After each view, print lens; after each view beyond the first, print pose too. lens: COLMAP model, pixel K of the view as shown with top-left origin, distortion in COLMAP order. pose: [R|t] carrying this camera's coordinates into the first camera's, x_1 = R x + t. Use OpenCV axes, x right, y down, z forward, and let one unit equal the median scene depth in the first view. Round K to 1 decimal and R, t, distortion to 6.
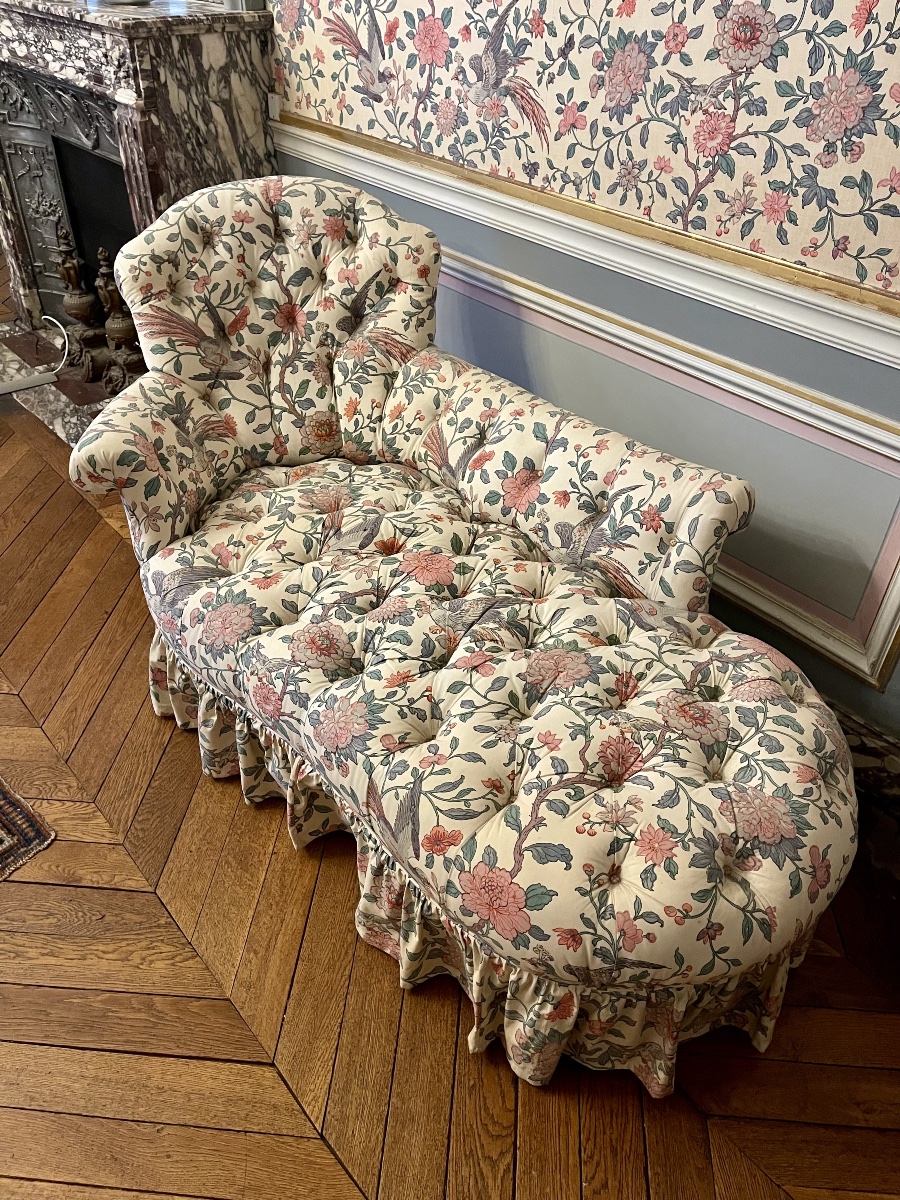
lens RADIAL K [[905.6, 0, 452.1], [0, 905.6, 604.1], [0, 0, 1]] dist [0.075995, -0.109957]
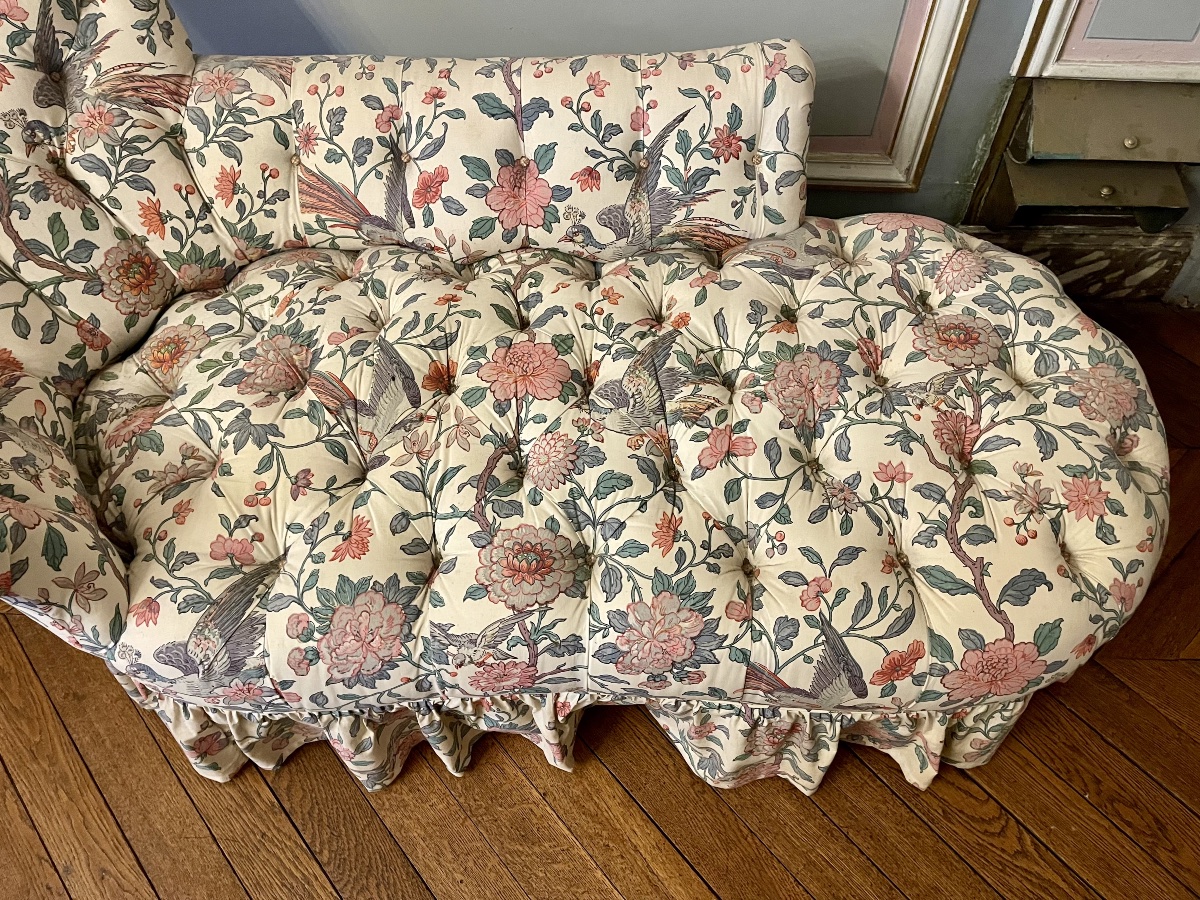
lens RADIAL K [[912.9, 0, 605.9], [0, 912.9, 450.4], [0, 0, 1]] dist [0.069441, -0.101964]
pose [[0.691192, -0.619938, 0.371389, -0.257046], [0.479297, 0.777872, 0.406436, -0.227046], [-0.540858, -0.102919, 0.834793, 0.353513]]
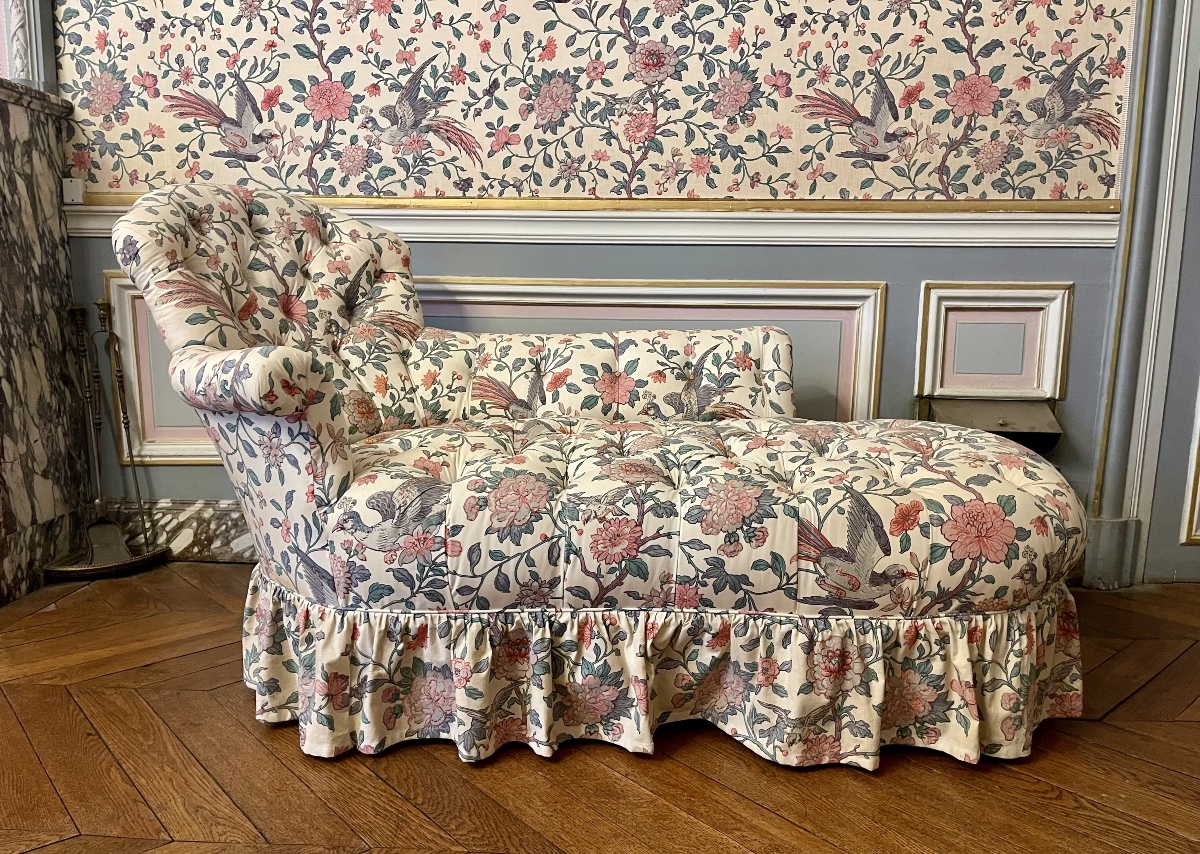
lens RADIAL K [[911.4, 0, 603.3], [0, 911.4, 440.8], [0, 0, 1]] dist [0.093136, -0.140420]
pose [[0.691210, -0.133463, 0.710222, -0.722110], [0.449790, 0.848679, -0.278268, 0.230474], [-0.565612, 0.511792, 0.646646, 0.322666]]
